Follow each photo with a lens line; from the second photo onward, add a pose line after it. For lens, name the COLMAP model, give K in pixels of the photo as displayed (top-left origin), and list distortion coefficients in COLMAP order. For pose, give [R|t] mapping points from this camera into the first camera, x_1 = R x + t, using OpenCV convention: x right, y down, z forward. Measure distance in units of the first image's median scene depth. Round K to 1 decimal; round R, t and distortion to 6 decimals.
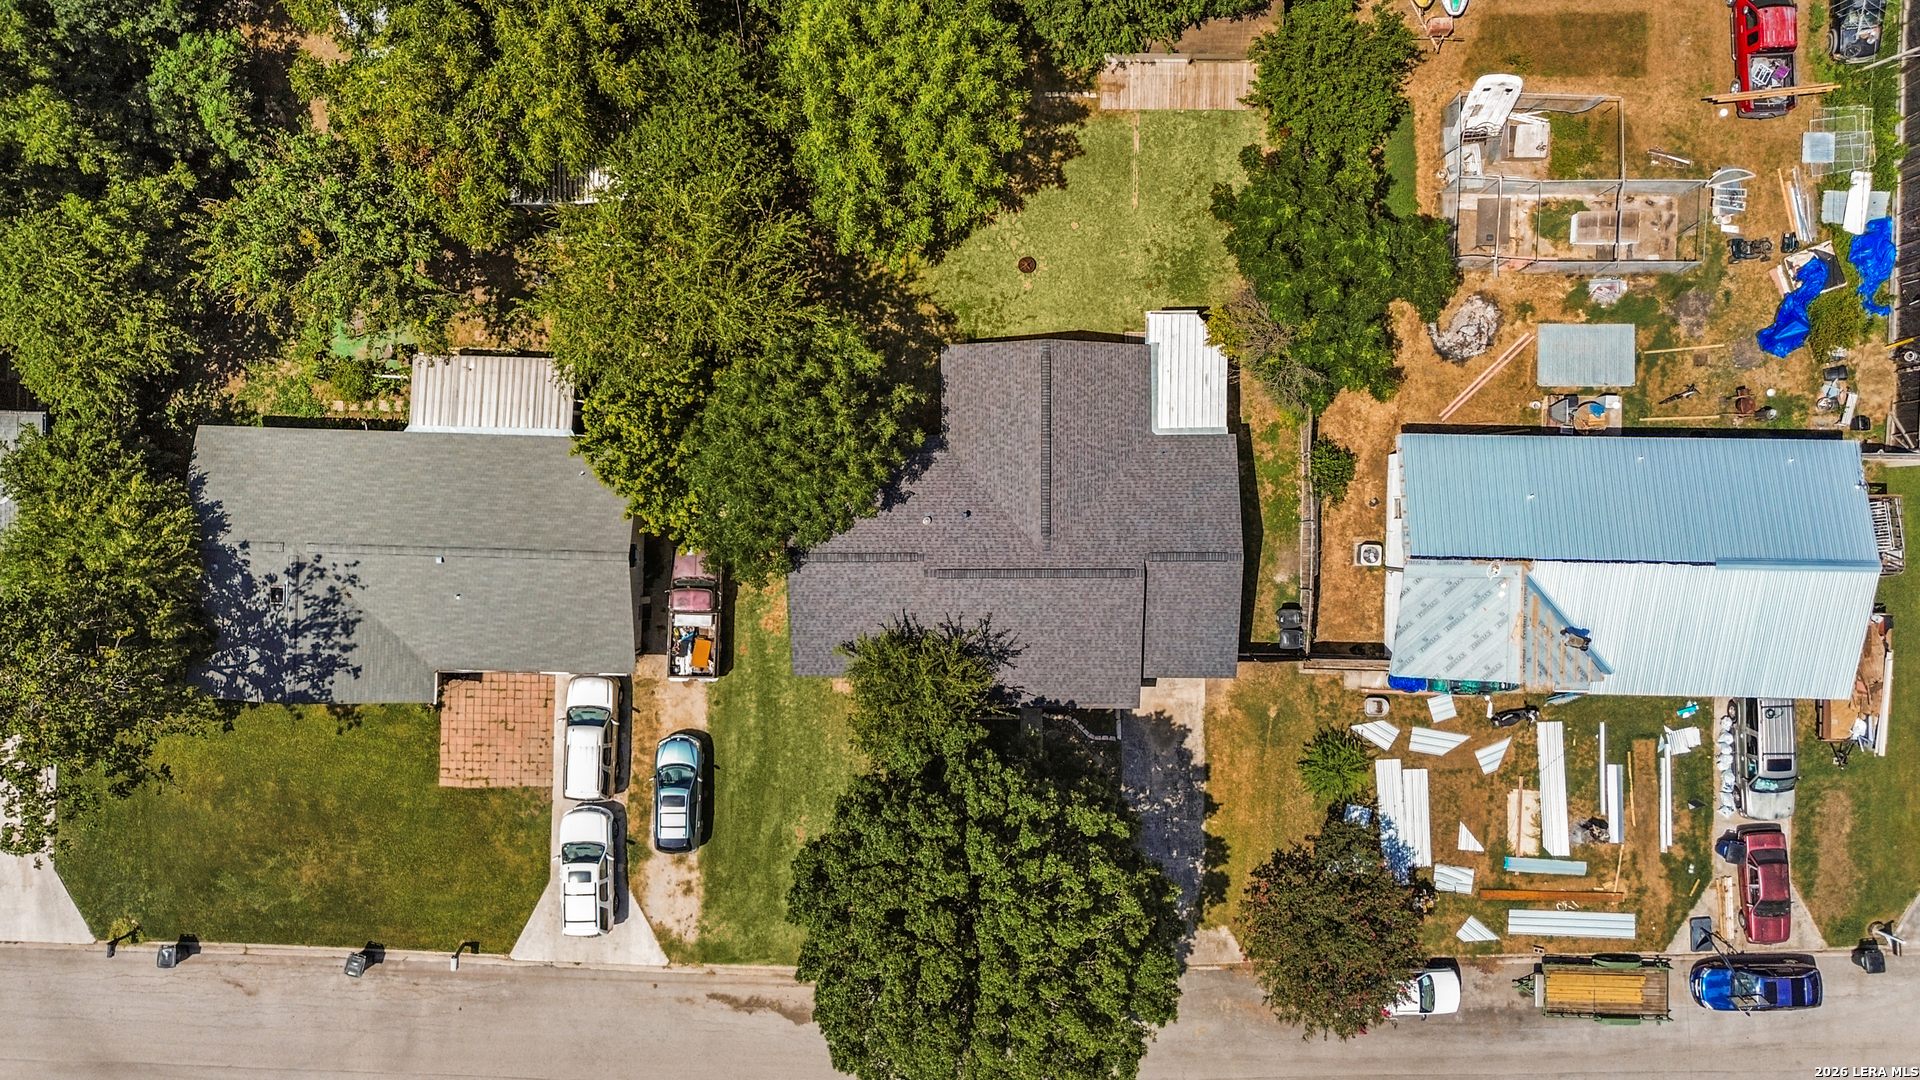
lens RADIAL K [[1361.5, 0, 971.6], [0, 1361.5, 539.5], [0, 0, 1]] dist [0.054104, -0.049793]
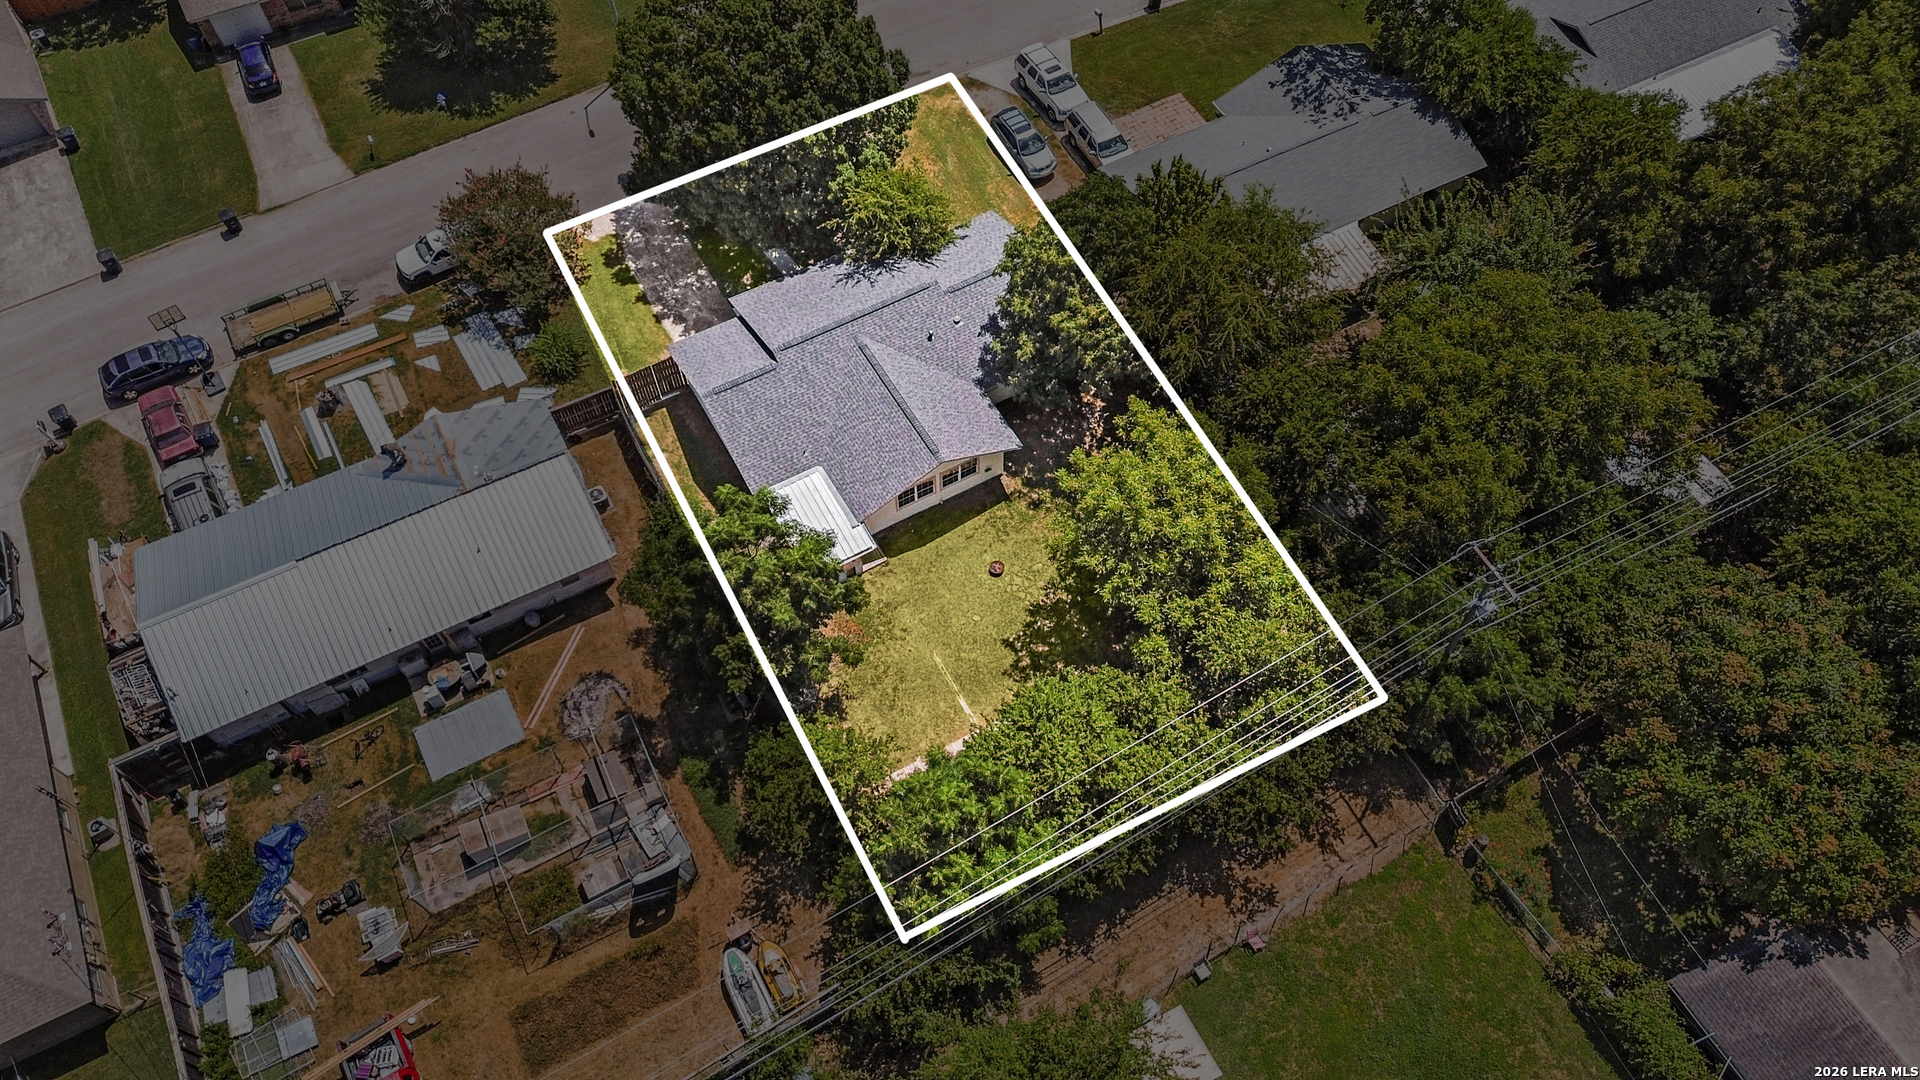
lens RADIAL K [[1361.5, 0, 971.6], [0, 1361.5, 539.5], [0, 0, 1]] dist [0.054104, -0.049793]
pose [[-0.868972, 0.430766, -0.243574, 0.309660], [-0.494566, -0.738951, 0.457554, -0.666104], [0.017109, 0.518065, 0.855170, 0.074939]]
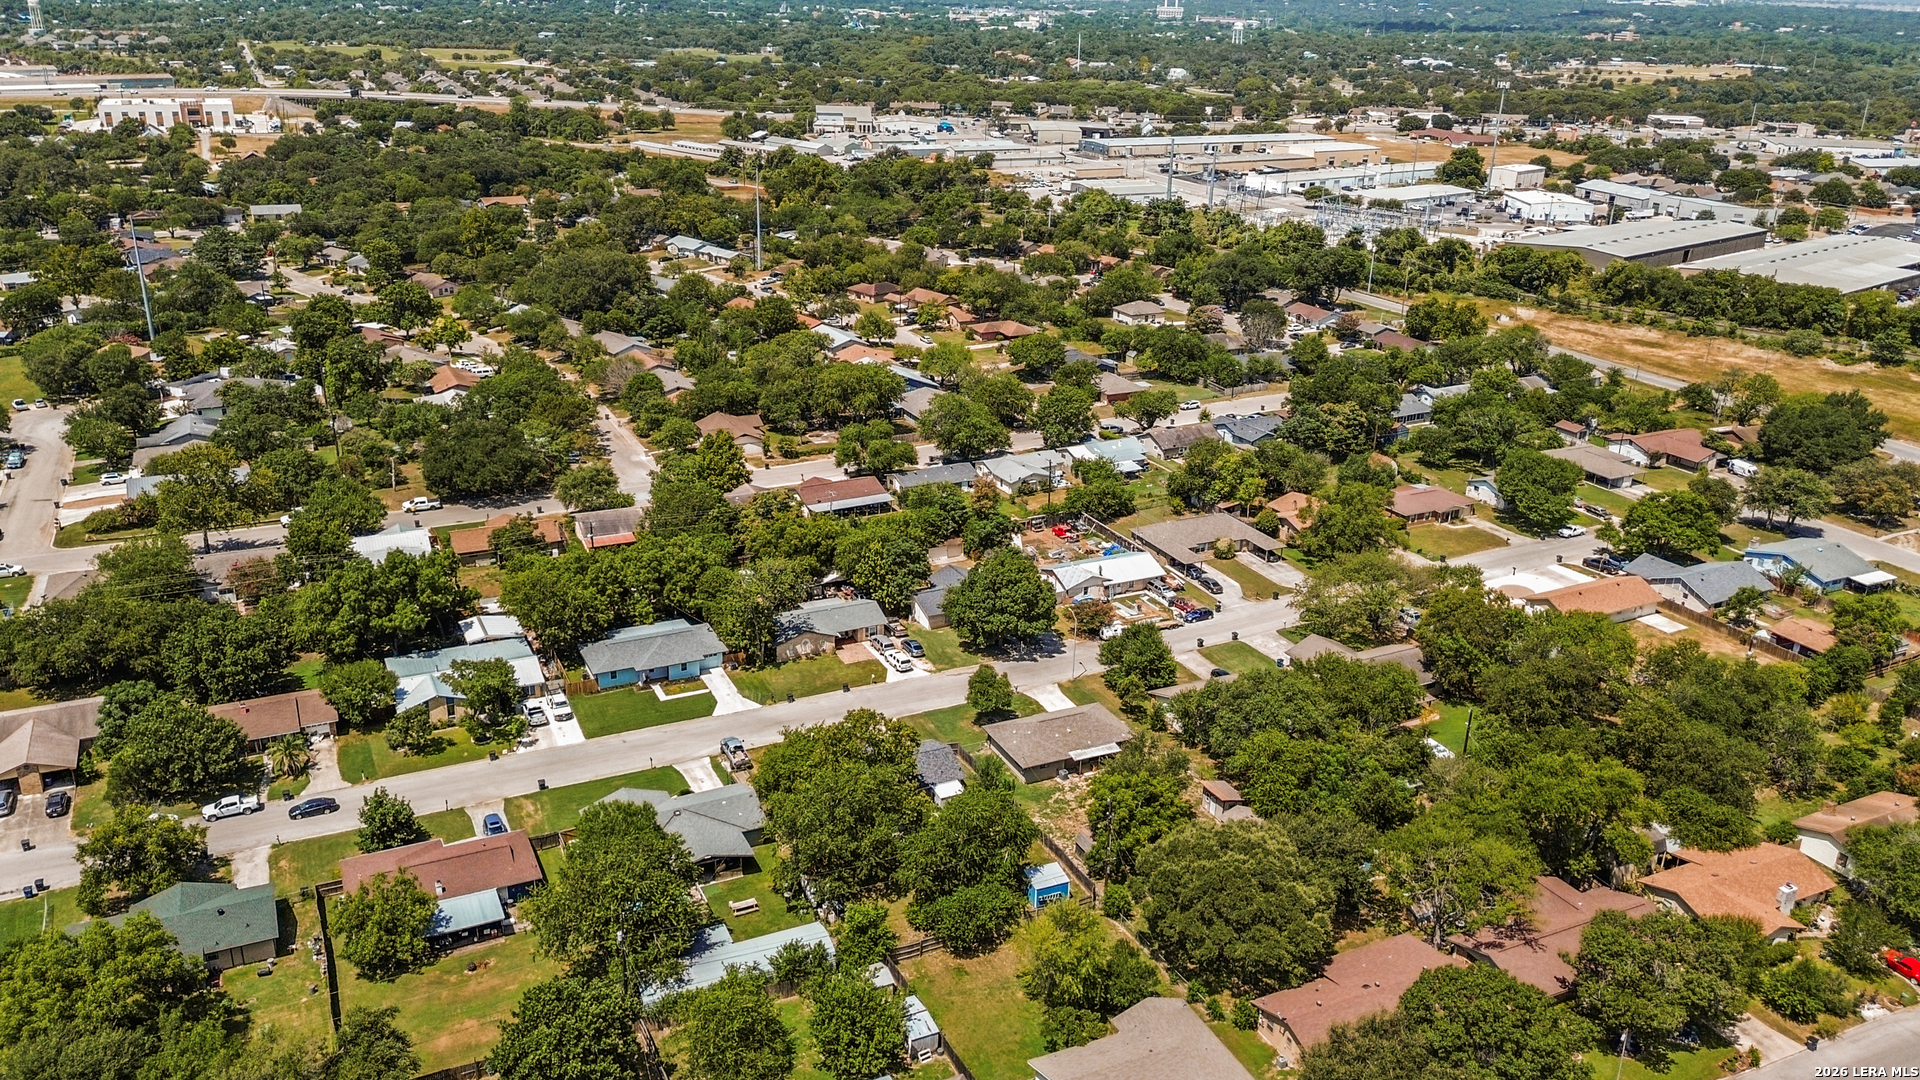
lens RADIAL K [[1468.6, 0, 960.0], [0, 1468.6, 540.0], [0, 0, 1]] dist [0.095970, -0.066378]
pose [[0.885367, -0.128829, 0.446686, -1.711021], [0.463573, 0.317020, -0.827405, 3.188911], [-0.035015, 0.939628, 0.340401, -0.505376]]
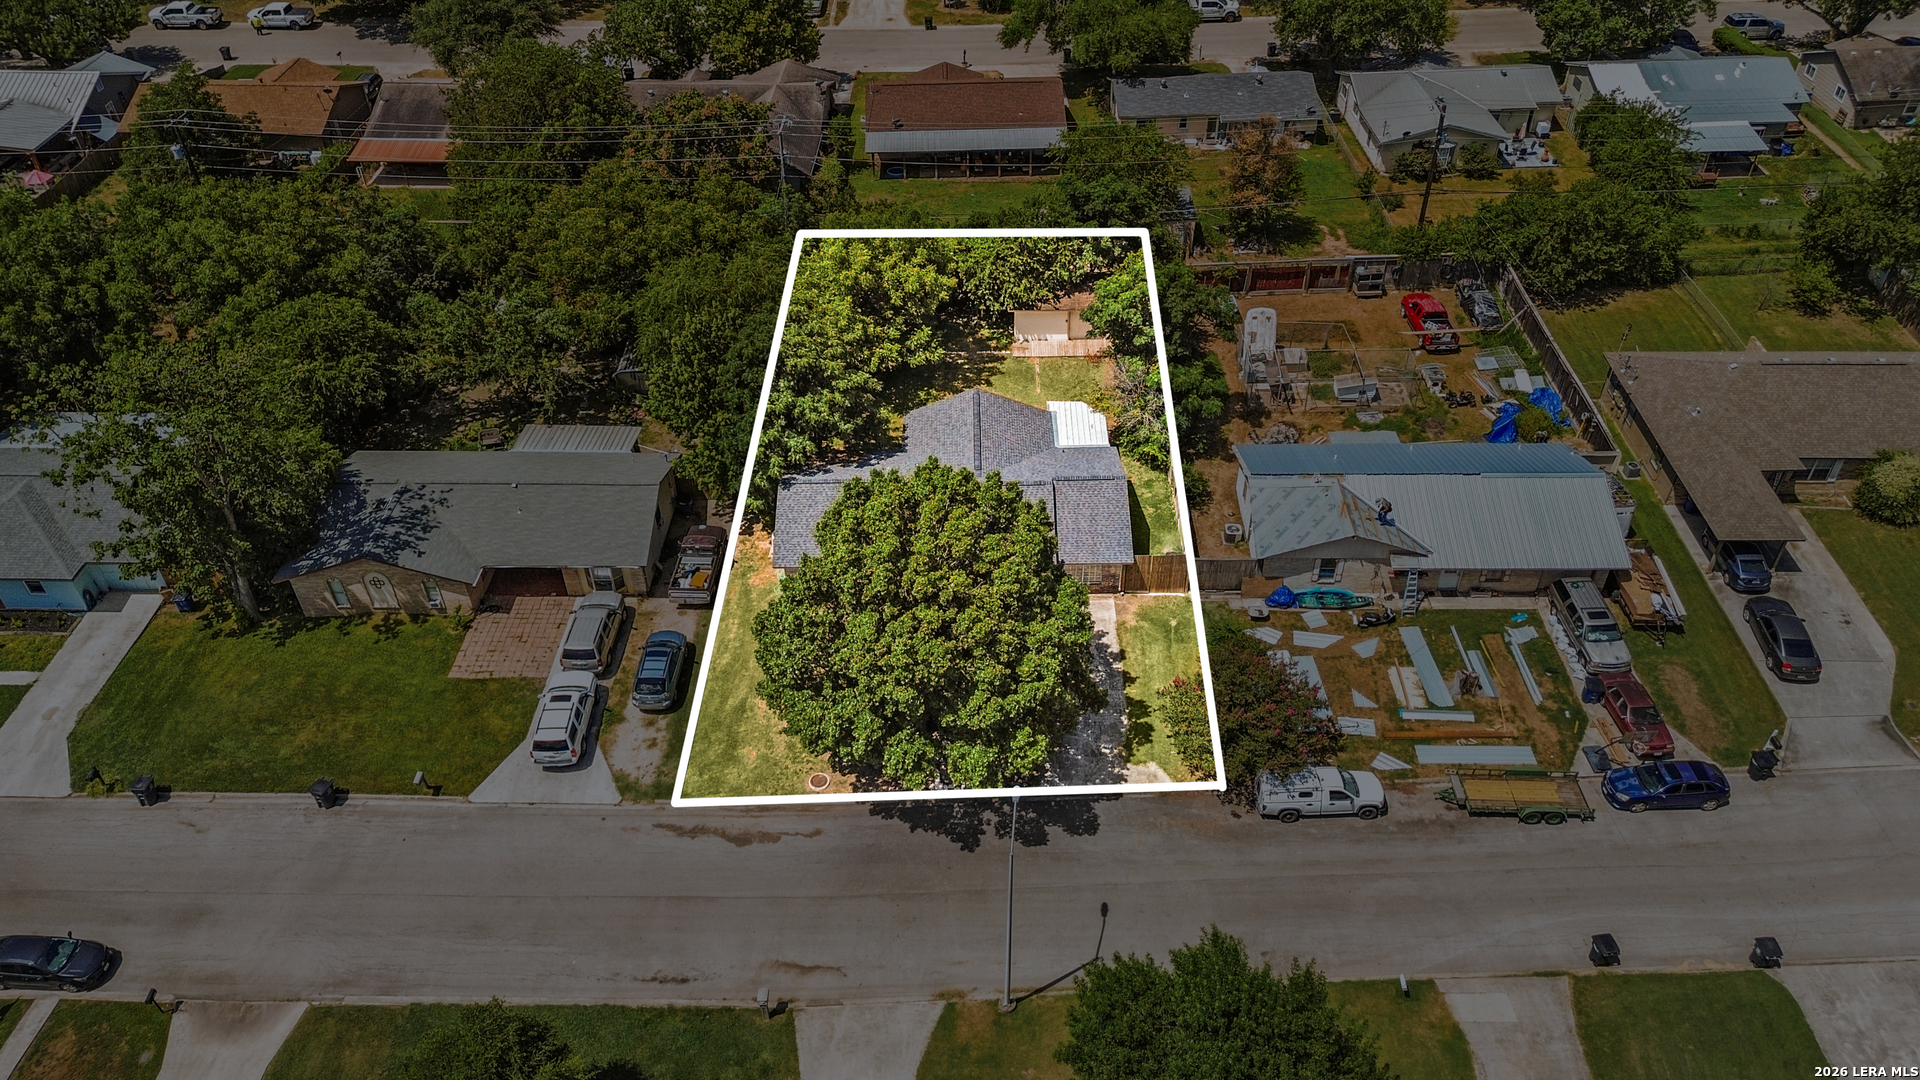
lens RADIAL K [[1377.2, 0, 966.5], [0, 1377.2, 535.9], [0, 0, 1]] dist [0.058158, -0.056331]
pose [[0.999983, 0.001088, 0.005685, 0.033818], [0.003726, 0.630553, -0.776138, 1.007938], [-0.004430, 0.776146, 0.630538, 0.187905]]
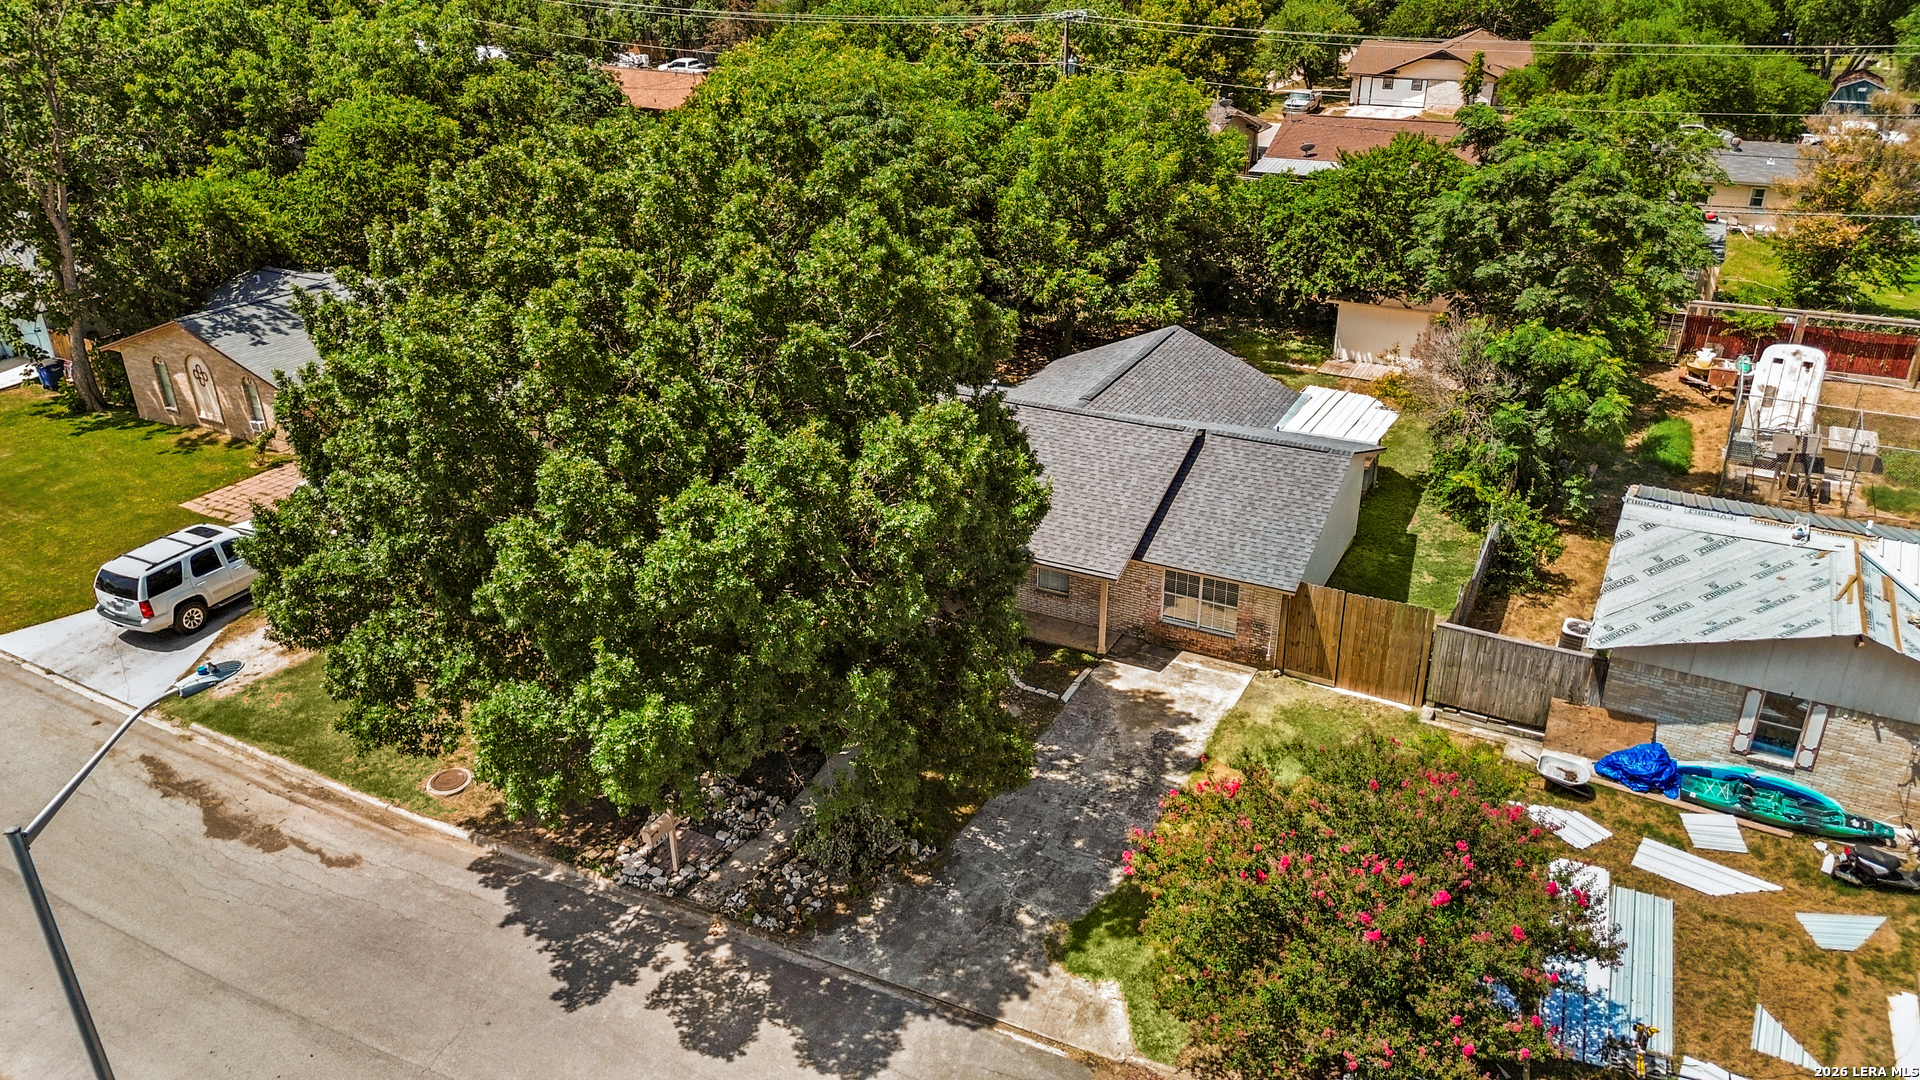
lens RADIAL K [[1361.5, 0, 971.6], [0, 1361.5, 539.5], [0, 0, 1]] dist [0.054104, -0.049793]
pose [[0.889246, 0.207612, -0.407601, 0.288103], [-0.457298, 0.382171, -0.803009, 0.585855], [-0.010941, 0.900468, 0.434785, 0.703332]]
